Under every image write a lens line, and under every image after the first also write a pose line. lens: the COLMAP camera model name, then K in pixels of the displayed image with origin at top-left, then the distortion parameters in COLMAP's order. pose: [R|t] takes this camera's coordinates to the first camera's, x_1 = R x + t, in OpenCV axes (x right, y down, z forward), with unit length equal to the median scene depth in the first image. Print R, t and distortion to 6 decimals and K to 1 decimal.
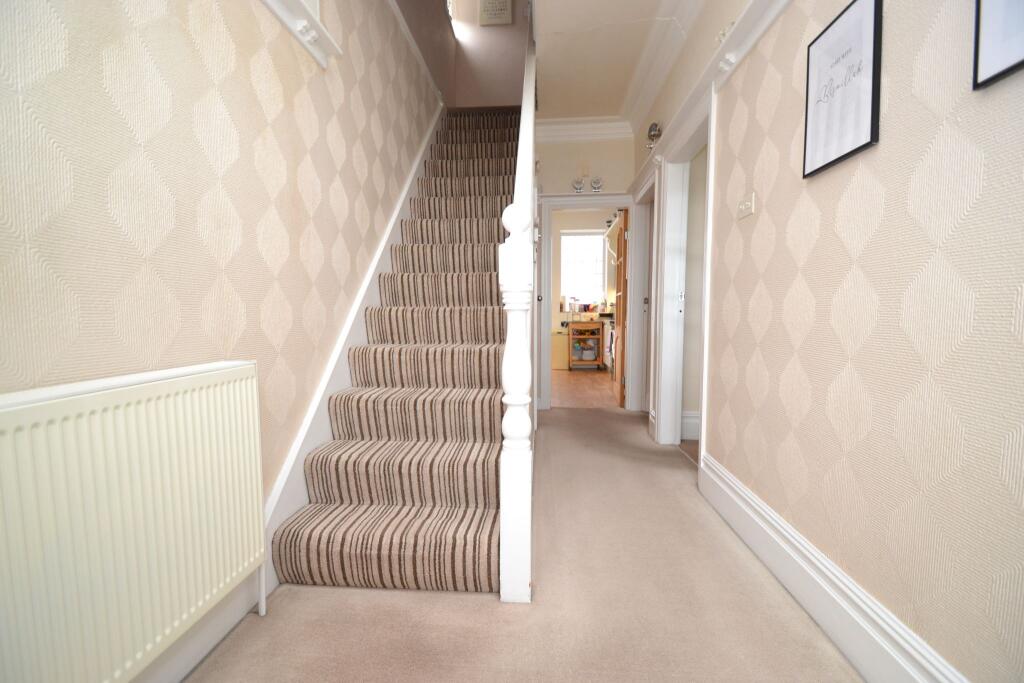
lens RADIAL K [[455.4, 0, 511.4], [0, 455.4, 345.0], [0, 0, 1]] dist [-0.002736, -0.001529]
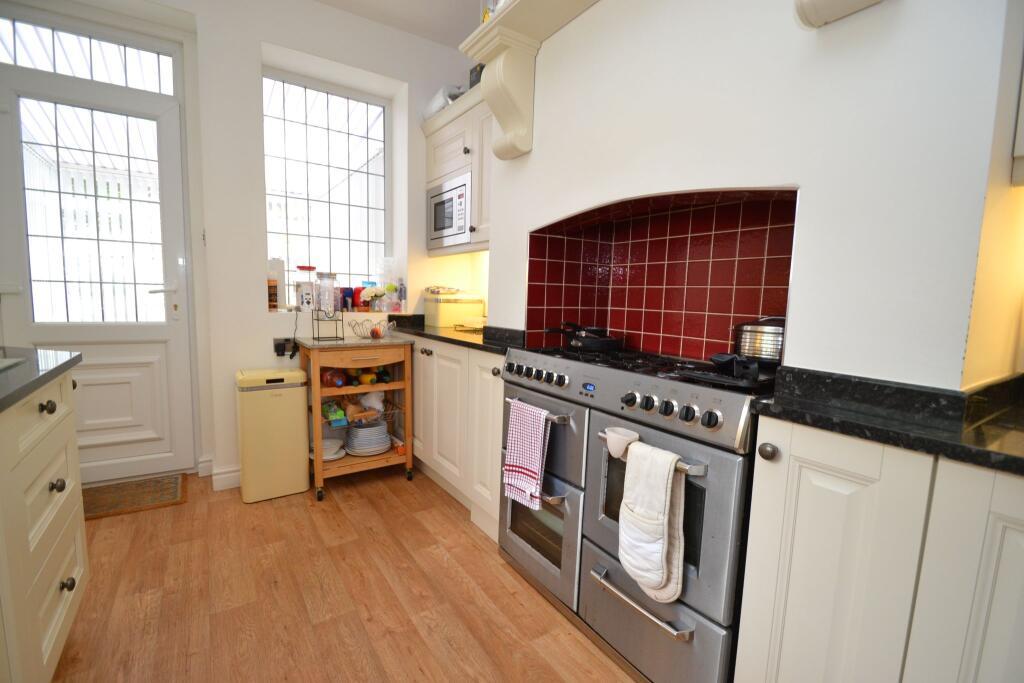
lens RADIAL K [[455.4, 0, 509.7], [0, 455.4, 347.1], [0, 0, 1]] dist [-0.002736, -0.001529]
pose [[0.791011, -0.030556, 0.611038, 0.045085], [0.001273, 0.998832, 0.048301, -0.061906], [-0.611800, -0.037429, 0.790126, 0.653611]]
